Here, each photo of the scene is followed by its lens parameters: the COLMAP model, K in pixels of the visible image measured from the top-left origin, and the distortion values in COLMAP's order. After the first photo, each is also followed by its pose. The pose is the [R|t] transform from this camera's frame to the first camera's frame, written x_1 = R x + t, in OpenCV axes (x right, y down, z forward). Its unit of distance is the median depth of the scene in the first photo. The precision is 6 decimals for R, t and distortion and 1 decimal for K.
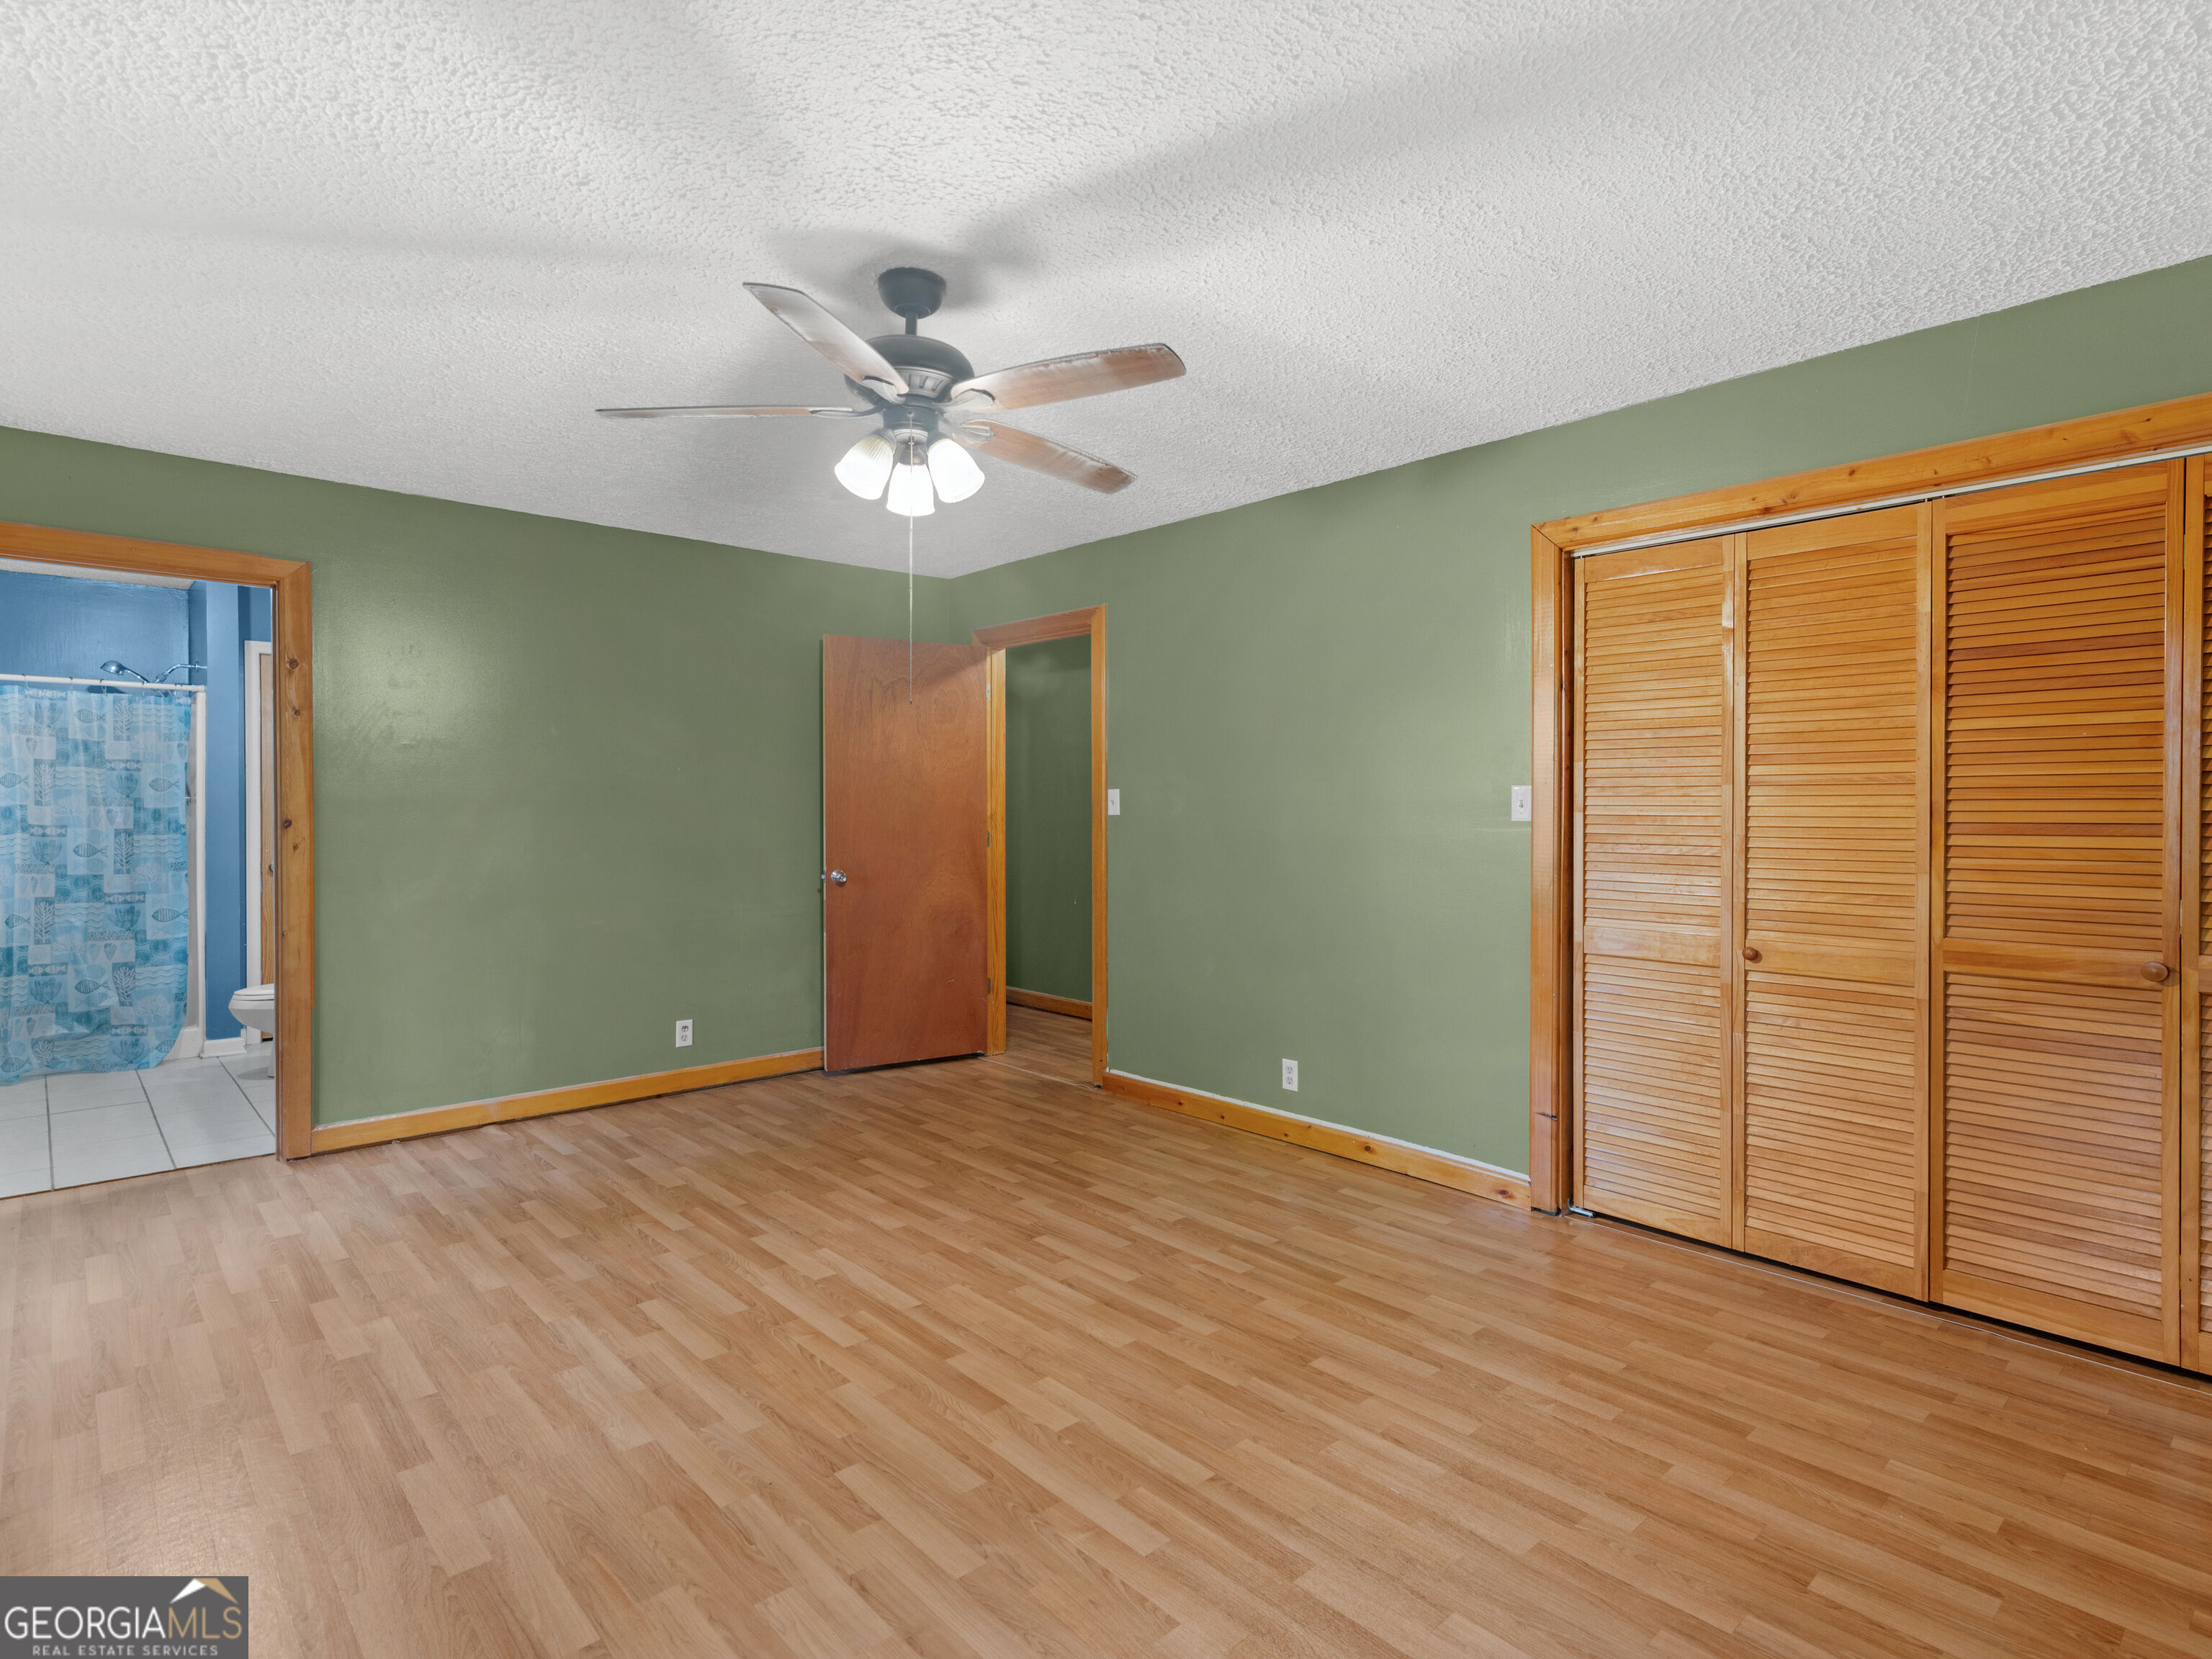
lens RADIAL K [[1140.9, 0, 1148.0], [0, 1140.9, 811.3], [0, 0, 1]] dist [0.013826, -0.002451]
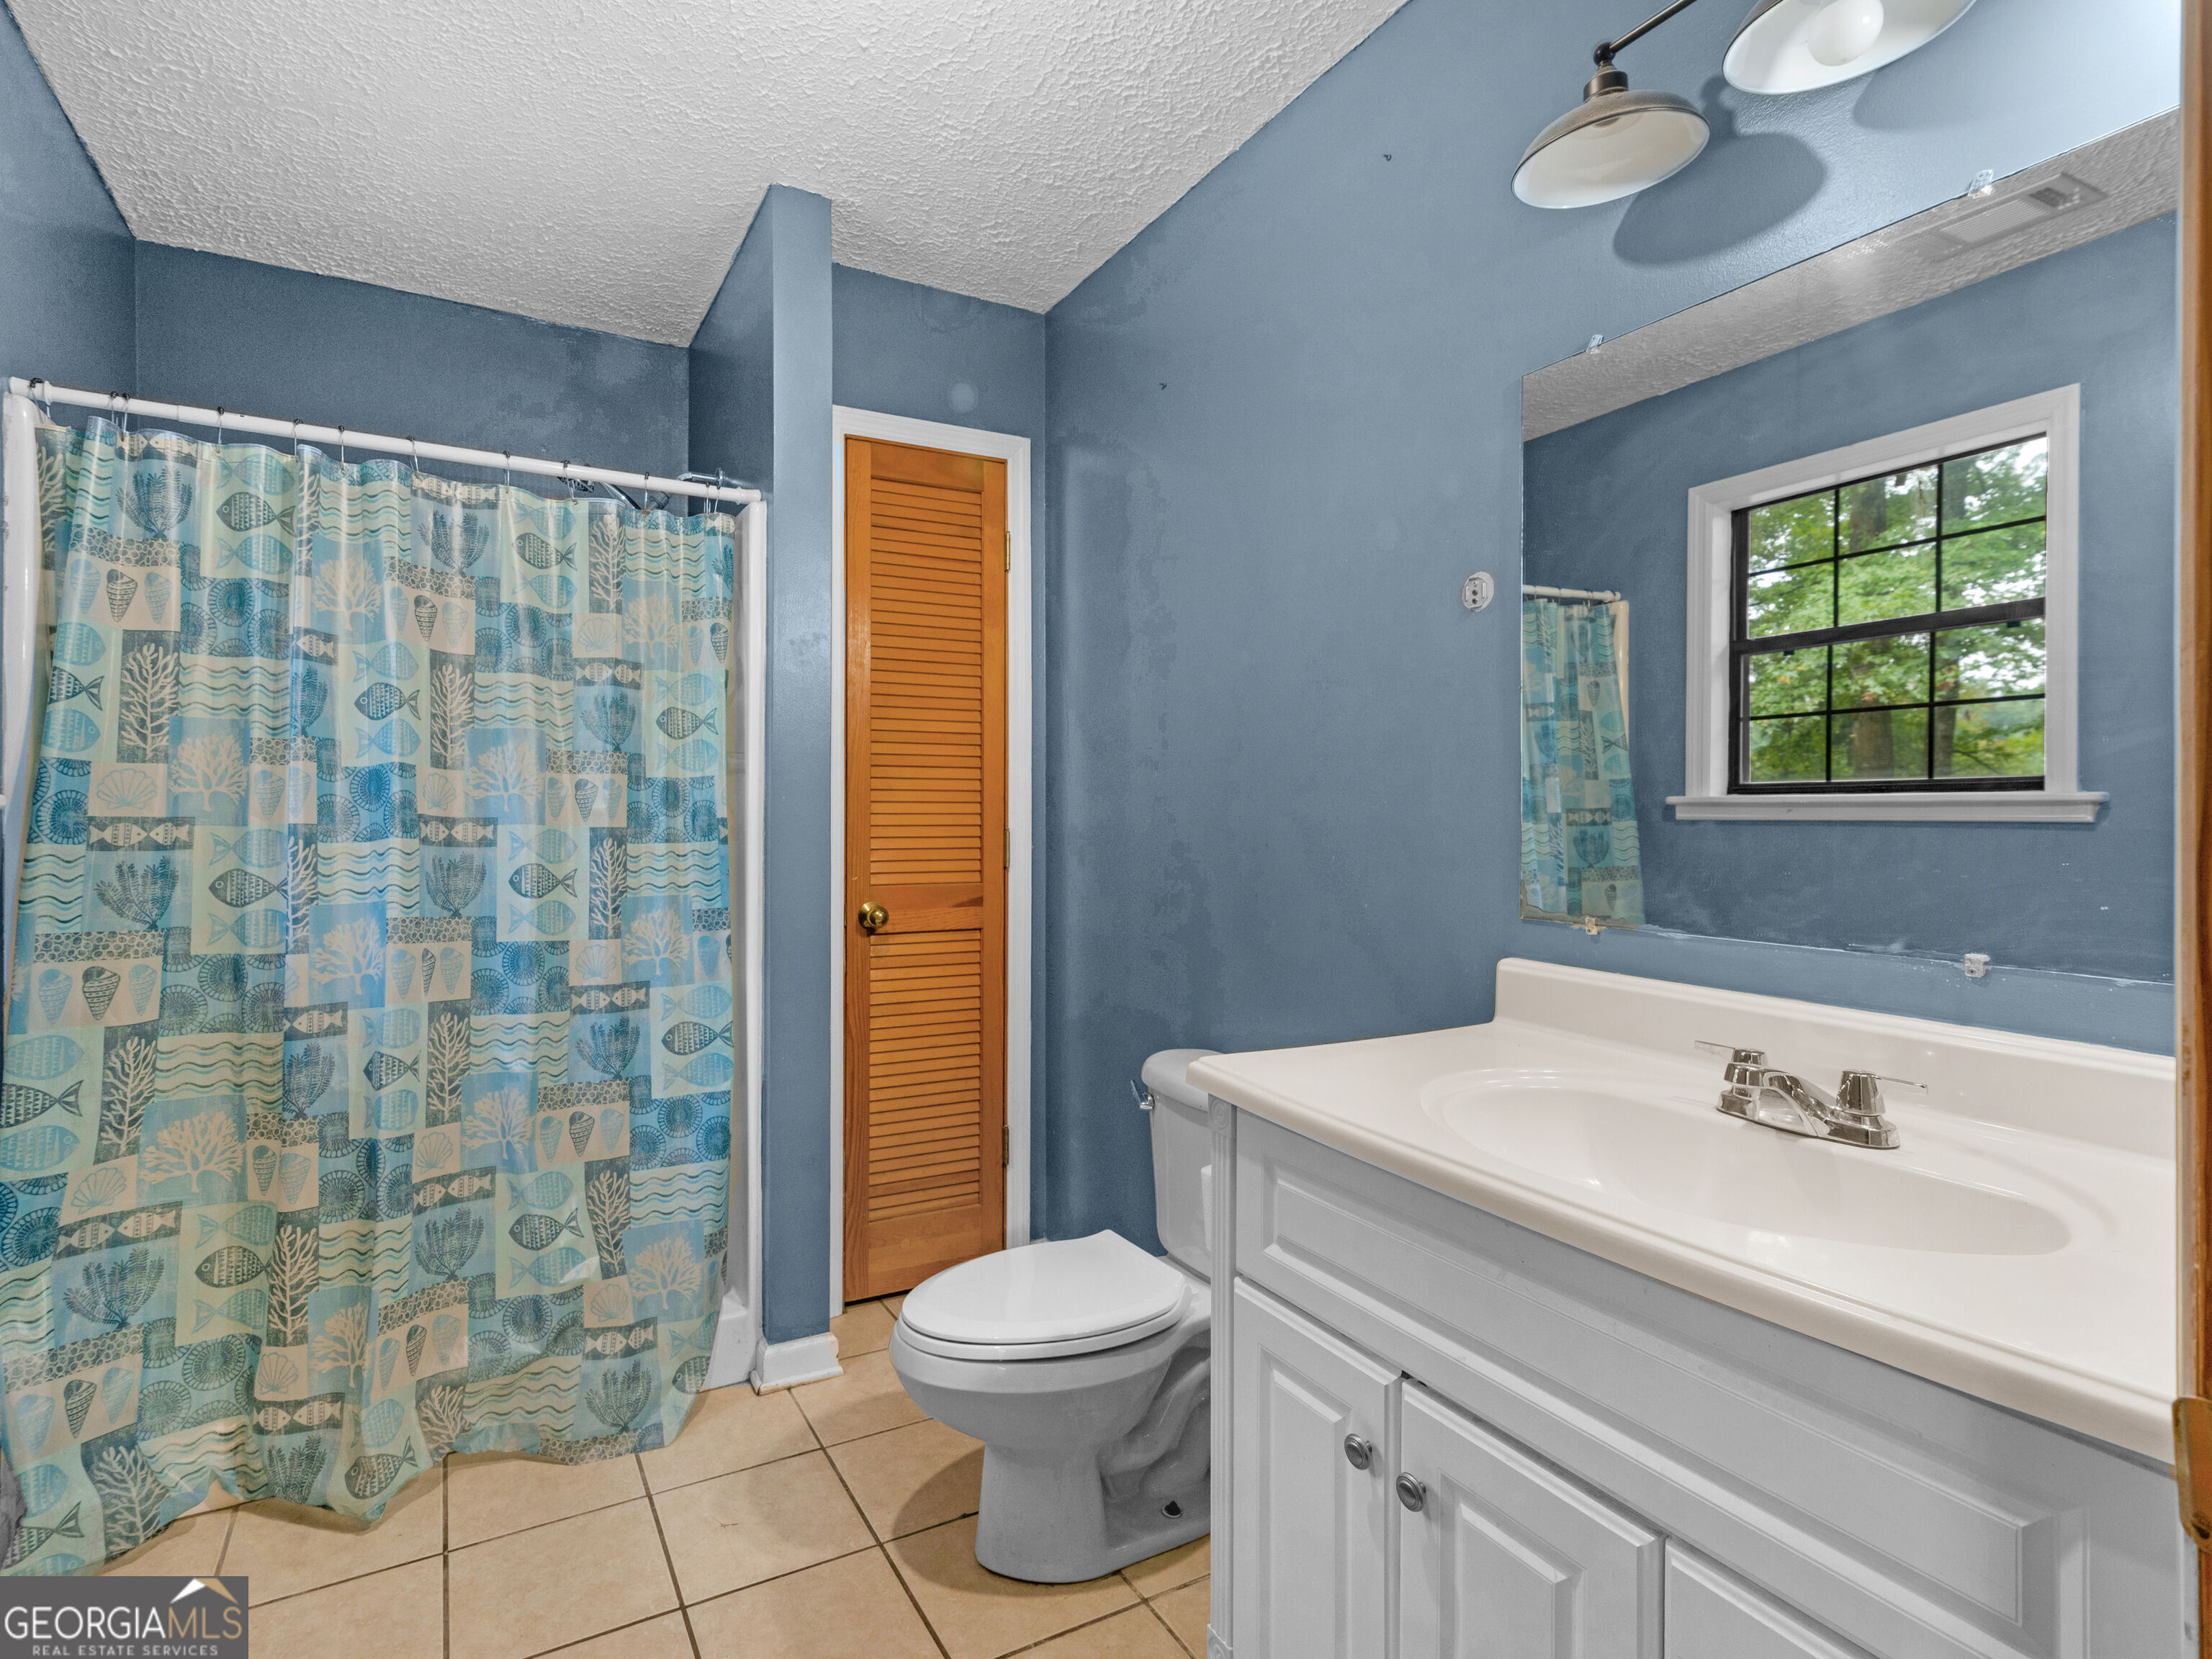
lens RADIAL K [[1140.9, 0, 1074.0], [0, 1140.9, 808.2], [0, 0, 1]] dist [0.013826, -0.002451]
pose [[0.964387, 0.009282, -0.264333, -0.634073], [-0.009137, 0.999957, 0.001776, 0.006173], [0.264338, 0.000702, 0.964430, 0.663938]]
